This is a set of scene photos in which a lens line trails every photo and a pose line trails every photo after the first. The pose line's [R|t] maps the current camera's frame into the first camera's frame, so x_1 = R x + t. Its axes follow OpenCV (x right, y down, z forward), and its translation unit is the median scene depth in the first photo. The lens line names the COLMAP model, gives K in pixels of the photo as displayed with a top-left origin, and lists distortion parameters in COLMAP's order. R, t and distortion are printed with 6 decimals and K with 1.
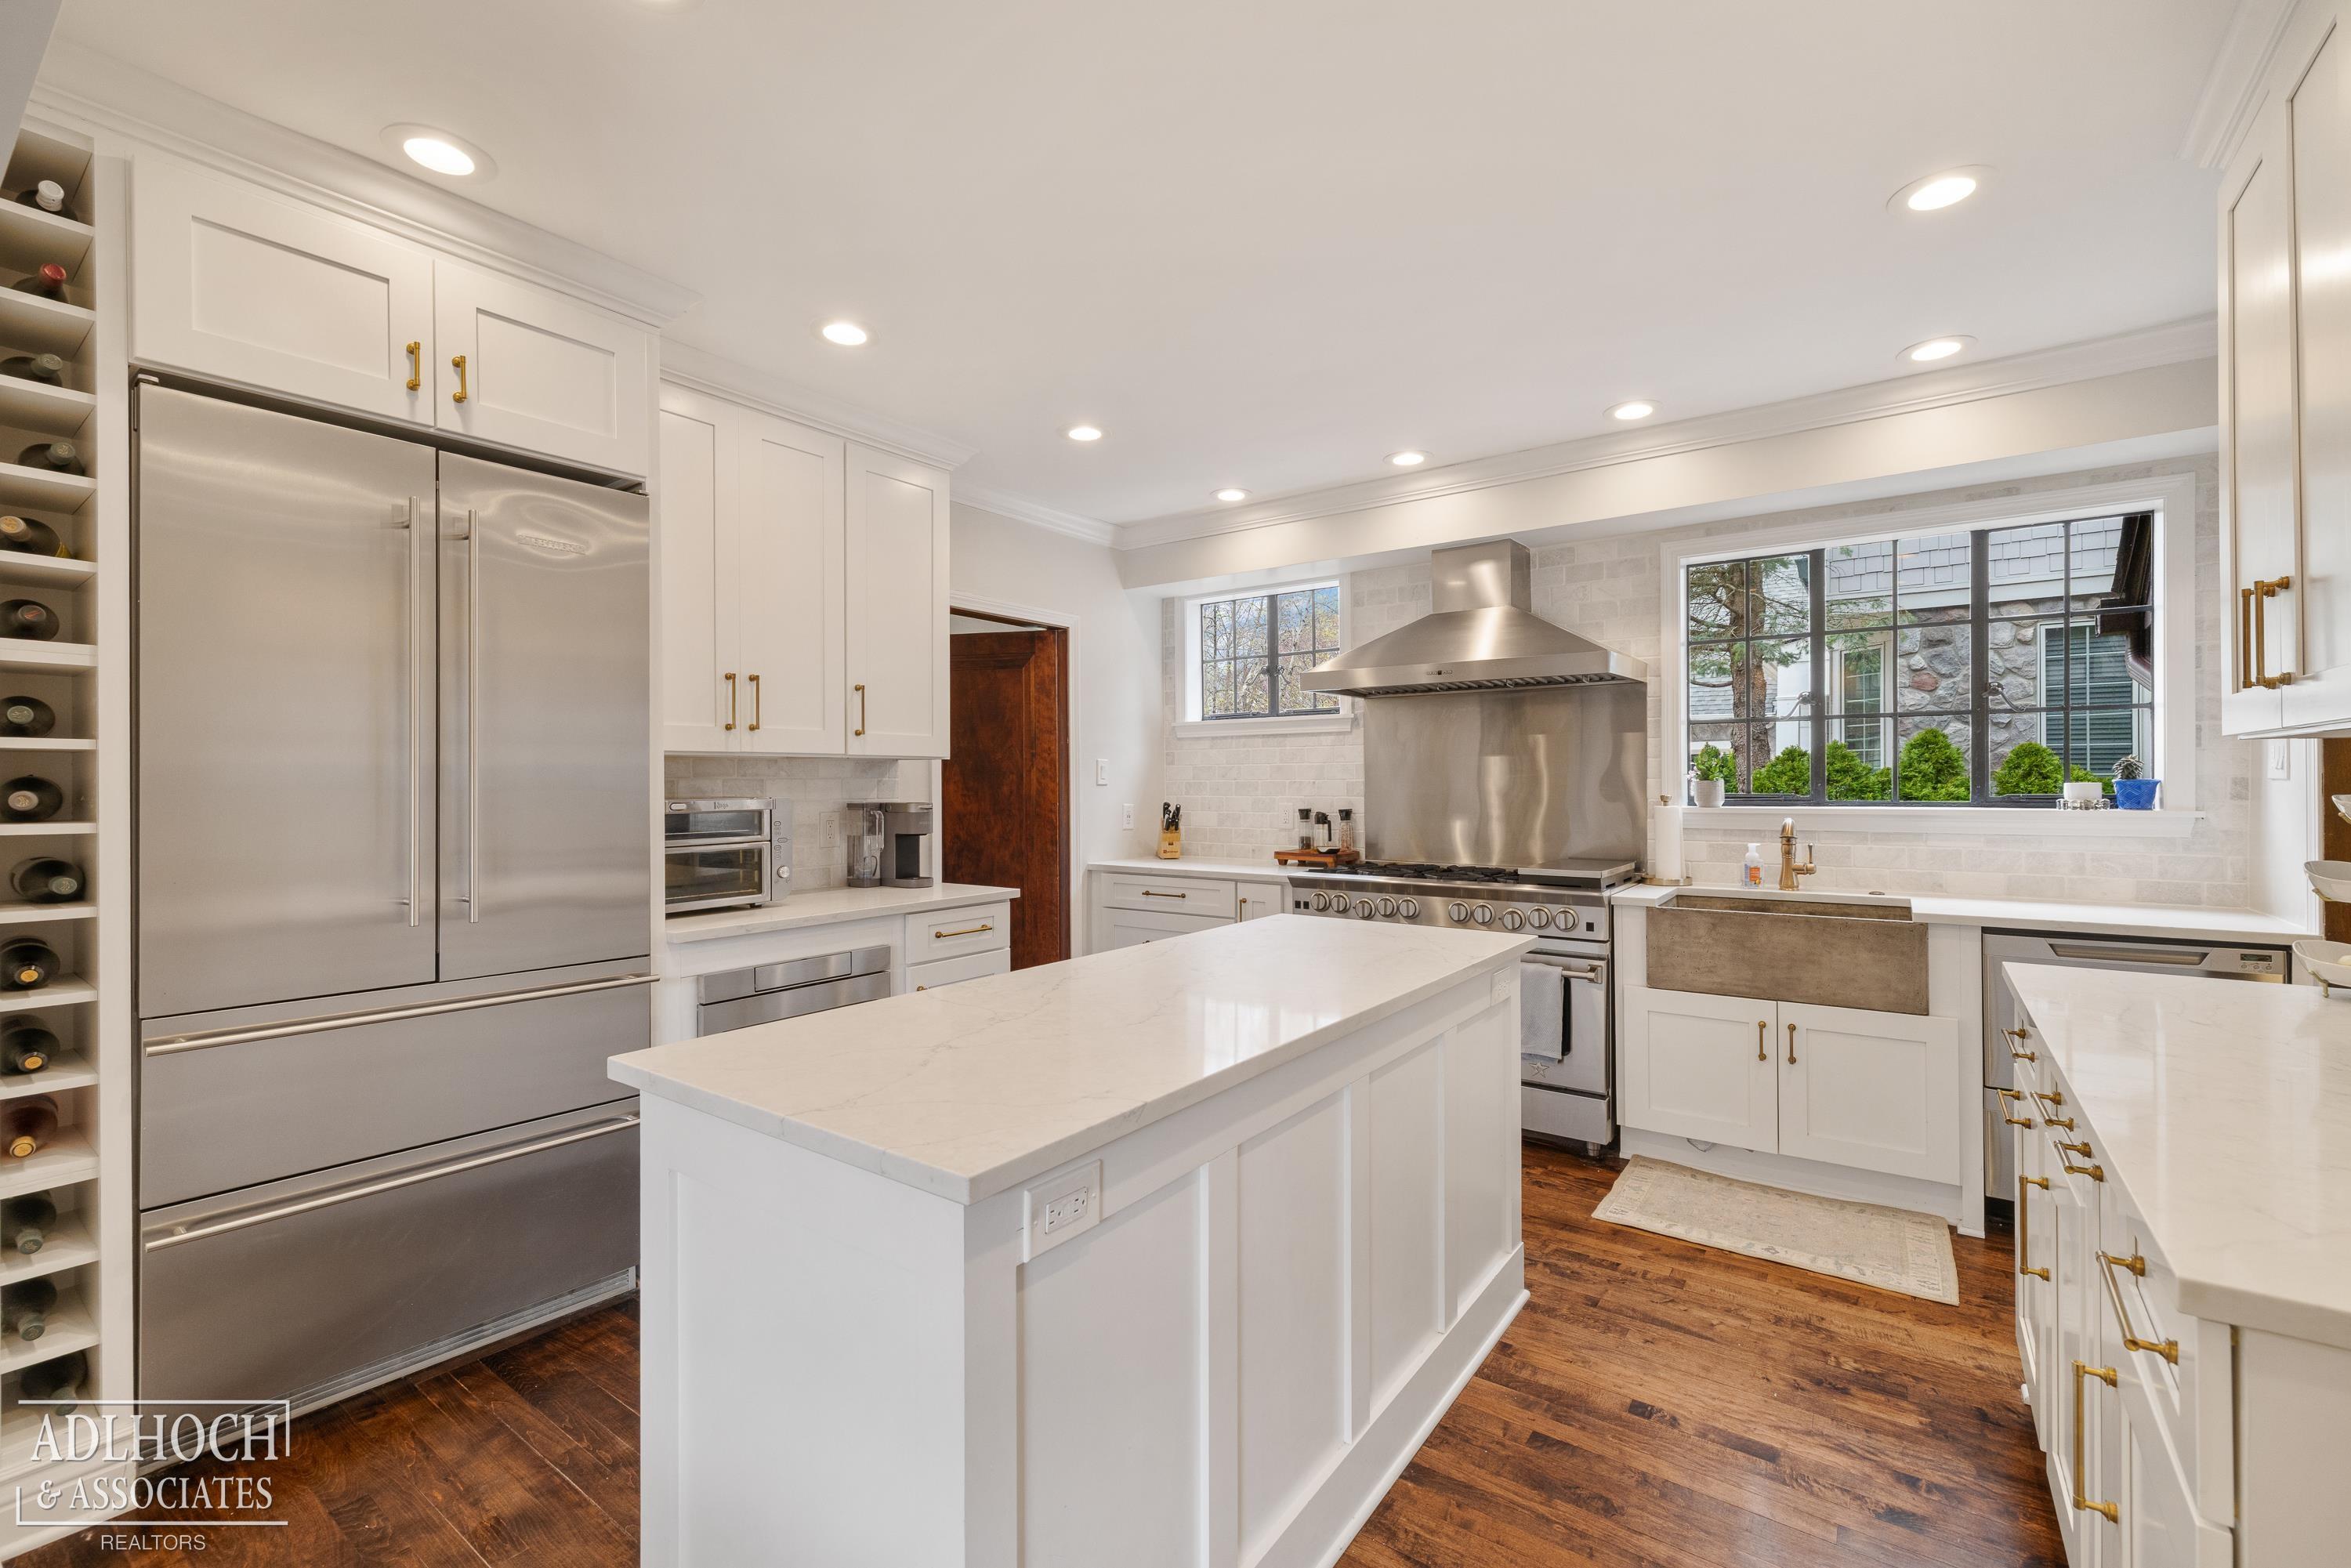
lens RADIAL K [[996.9, 0, 1175.5], [0, 996.9, 784.0], [0, 0, 1]] dist [0.001854, -0.000243]
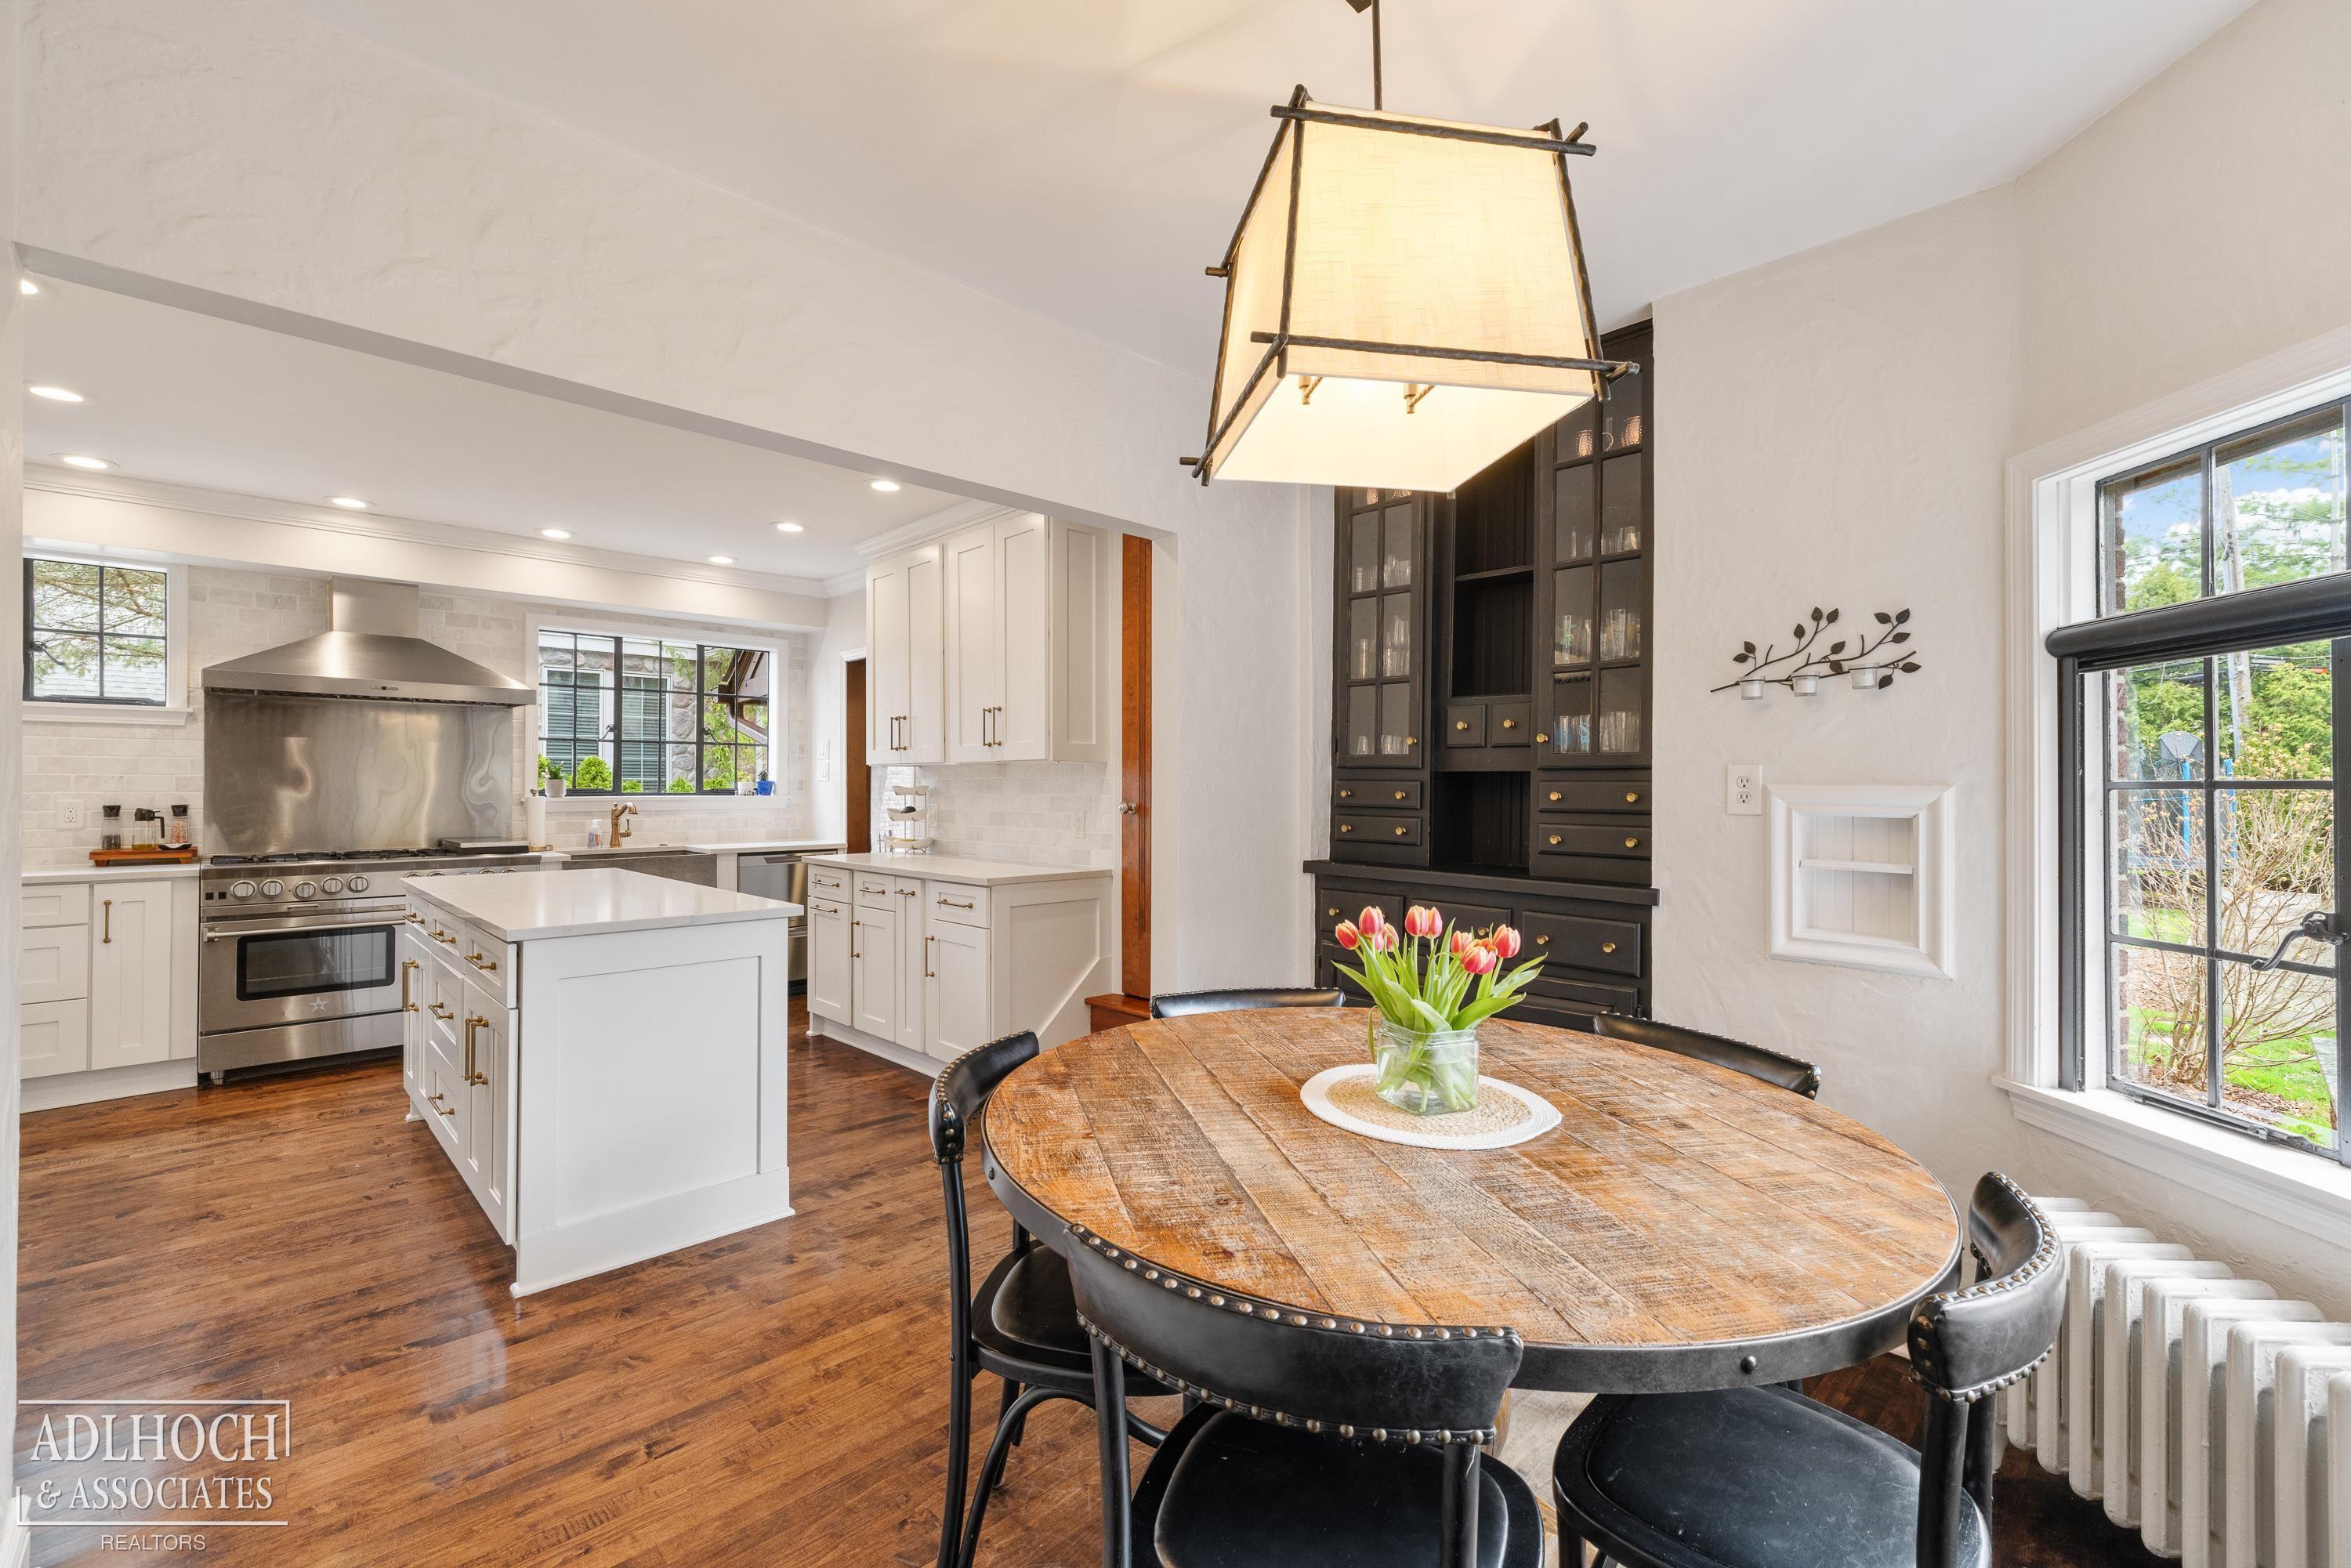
lens RADIAL K [[996.9, 0, 1175.5], [0, 996.9, 784.0], [0, 0, 1]] dist [0.001854, -0.000243]
pose [[0.176399, 0.006794, 0.984295, -0.732788], [-0.001814, 0.999977, -0.006578, 0.011096], [-0.984317, -0.000625, 0.176407, -0.160779]]
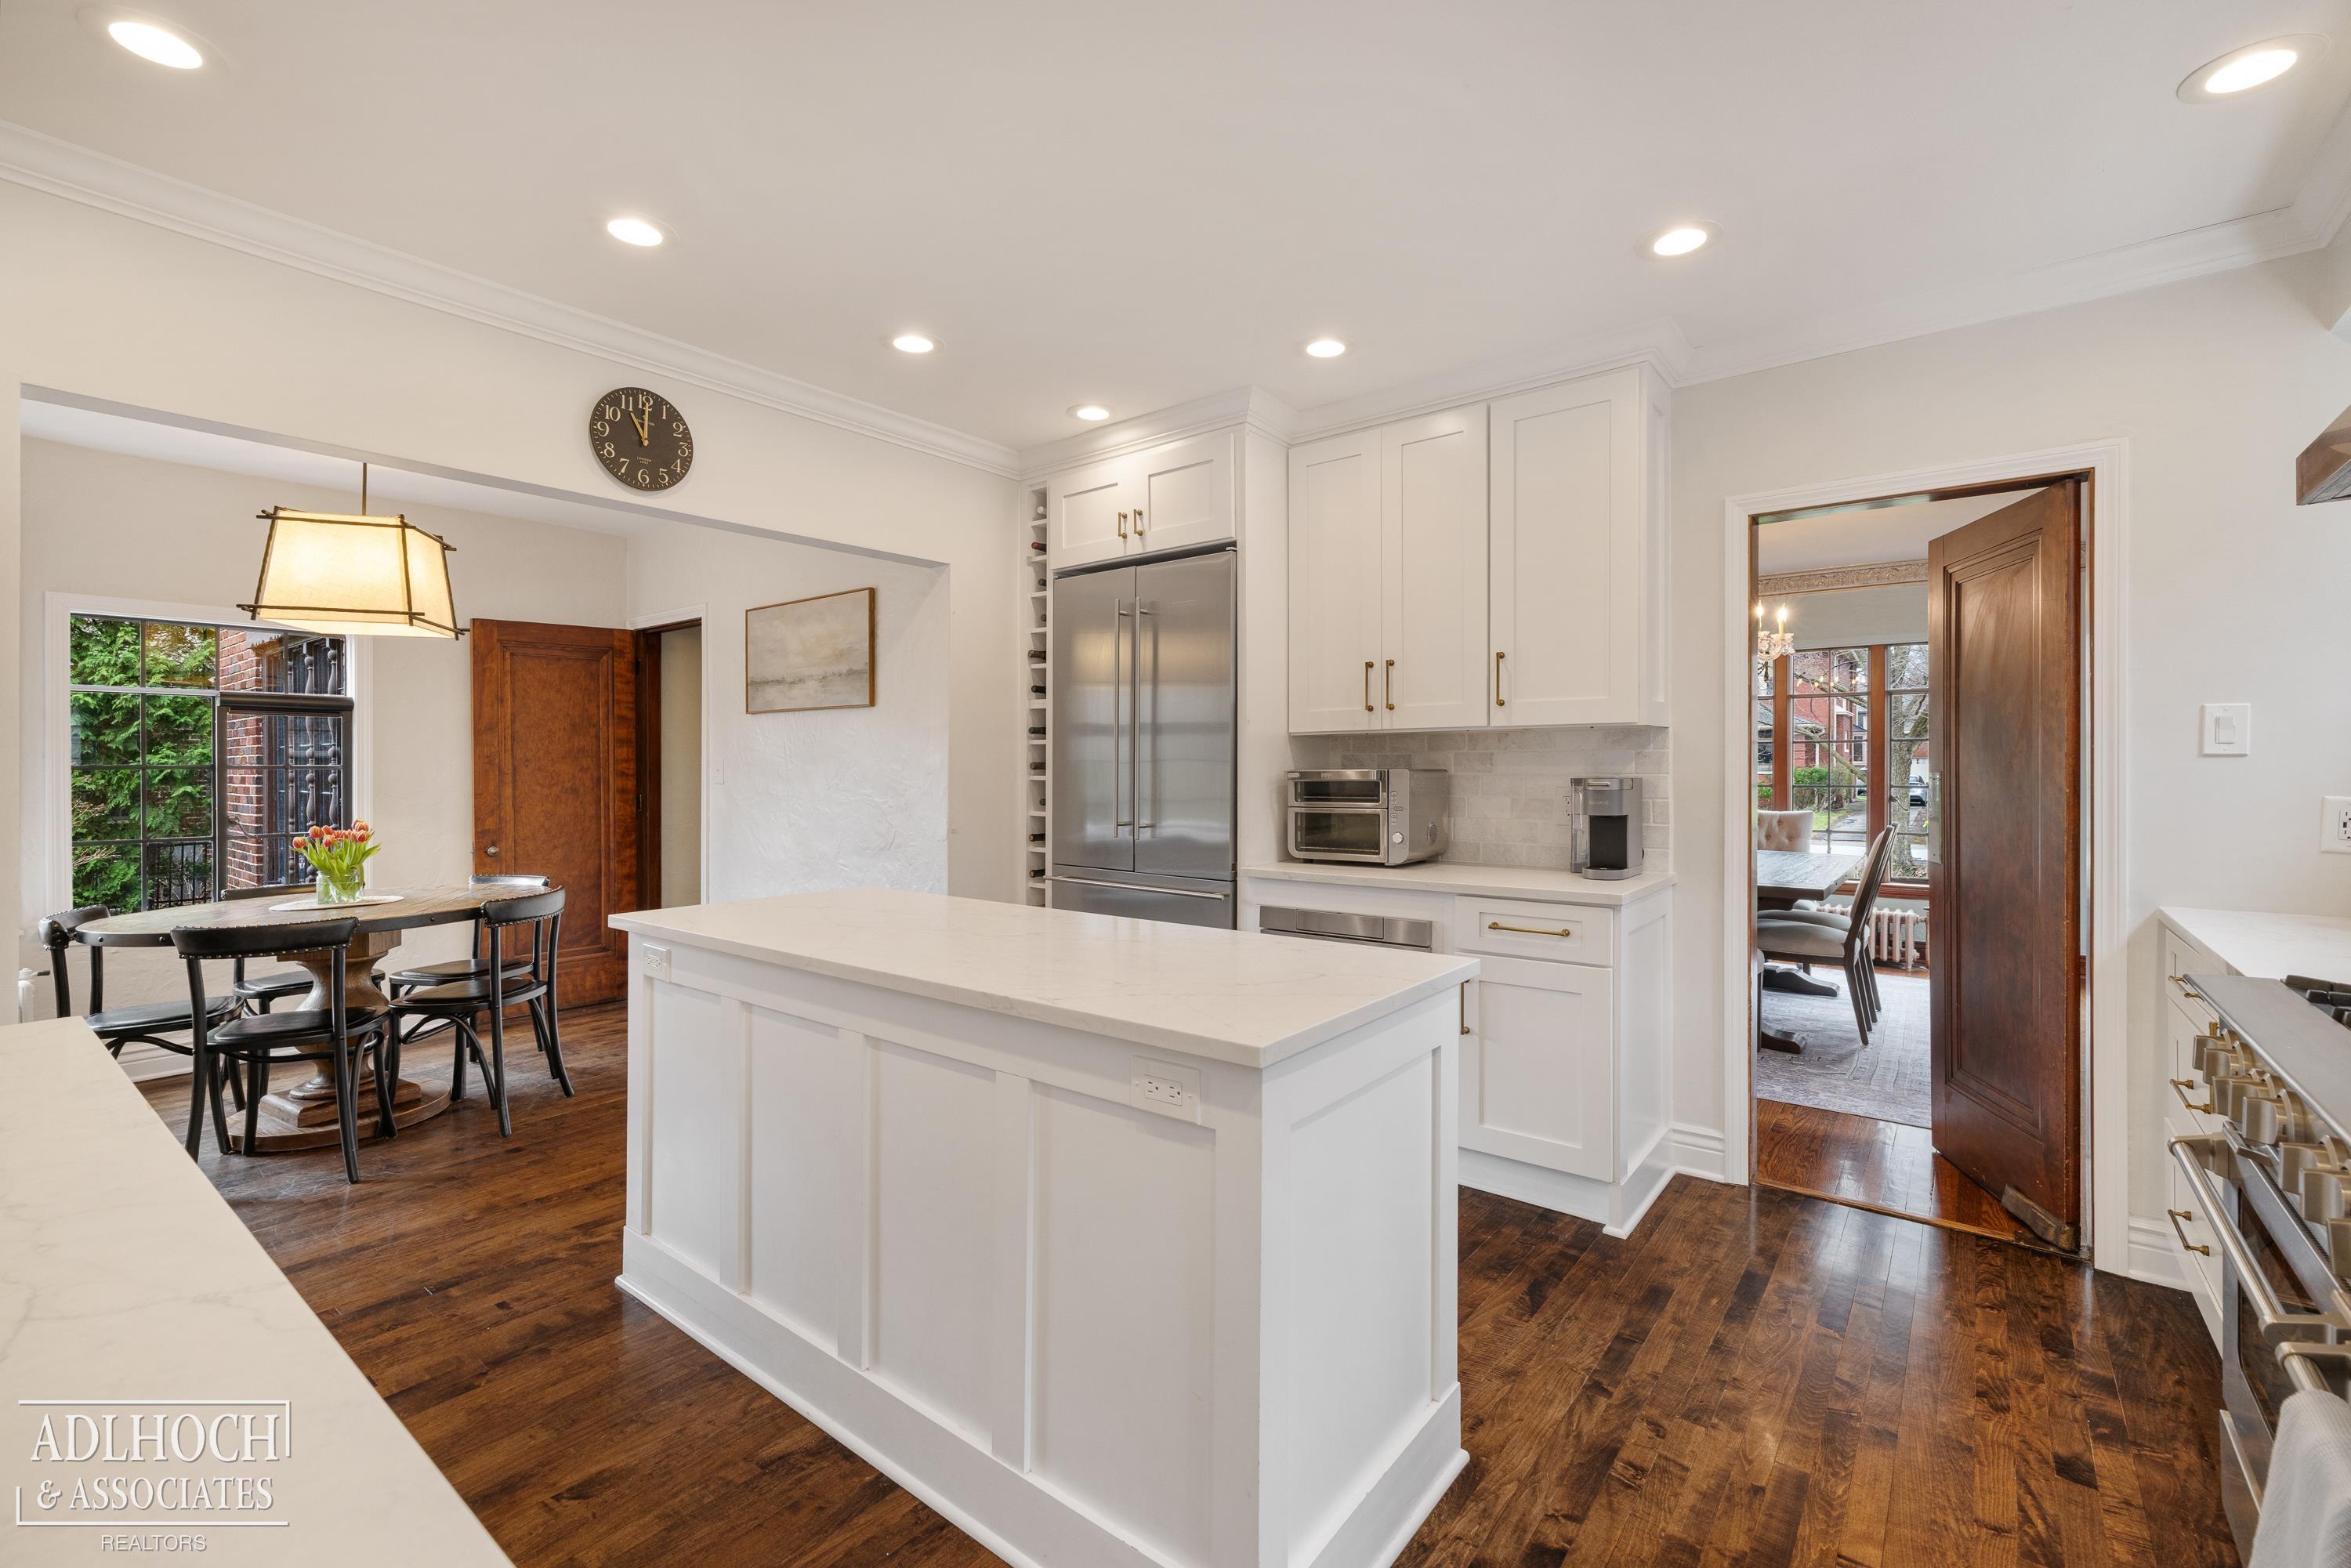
lens RADIAL K [[1016.9, 0, 1177.4], [0, 1016.9, 757.3], [0, 0, 1]] dist [0.000883, -0.000082]
pose [[-0.040800, -0.000659, -0.999167, 0.560511], [0.003198, 0.999995, -0.000790, 0.000465], [0.999162, -0.003227, -0.040798, 0.620597]]
